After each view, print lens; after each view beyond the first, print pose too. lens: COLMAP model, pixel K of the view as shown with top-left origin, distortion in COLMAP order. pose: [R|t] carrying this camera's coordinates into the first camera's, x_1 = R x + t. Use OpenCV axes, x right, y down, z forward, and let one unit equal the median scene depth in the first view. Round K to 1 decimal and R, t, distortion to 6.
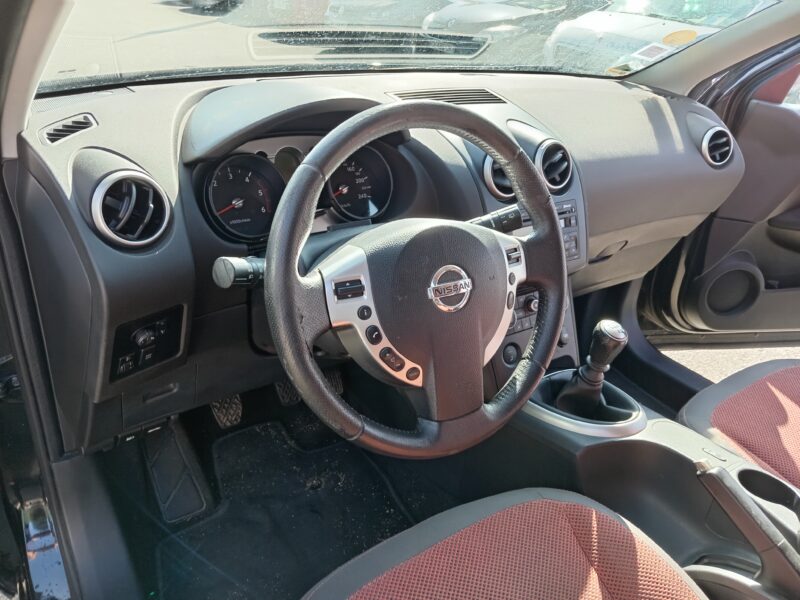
lens RADIAL K [[583.2, 0, 400.0], [0, 583.2, 300.0], [0, 0, 1]] dist [-0.002747, 0.000118]
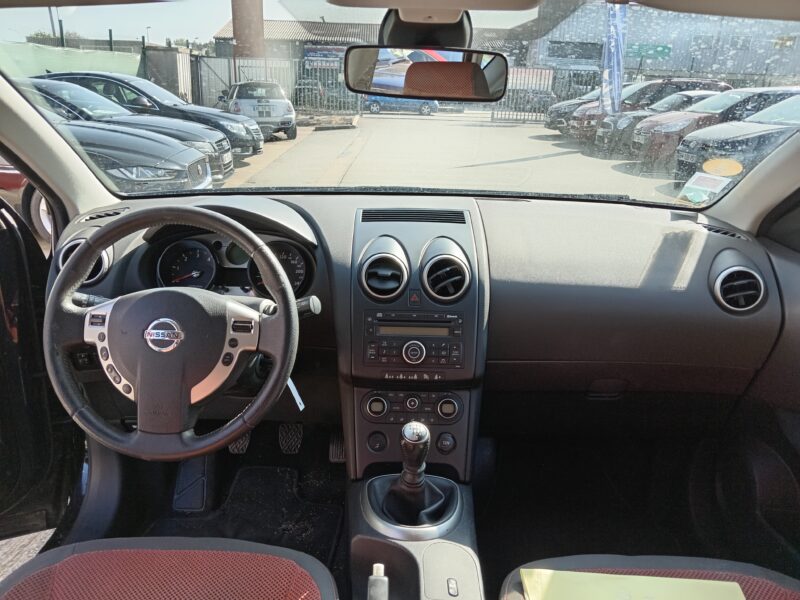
lens RADIAL K [[583.2, 0, 400.0], [0, 583.2, 300.0], [0, 0, 1]] dist [-0.002747, 0.000118]
pose [[0.828114, 0.130238, -0.545220, 1.199951], [-0.233045, 0.964586, -0.123550, -0.056011], [0.509820, 0.229374, 0.829139, 0.101775]]
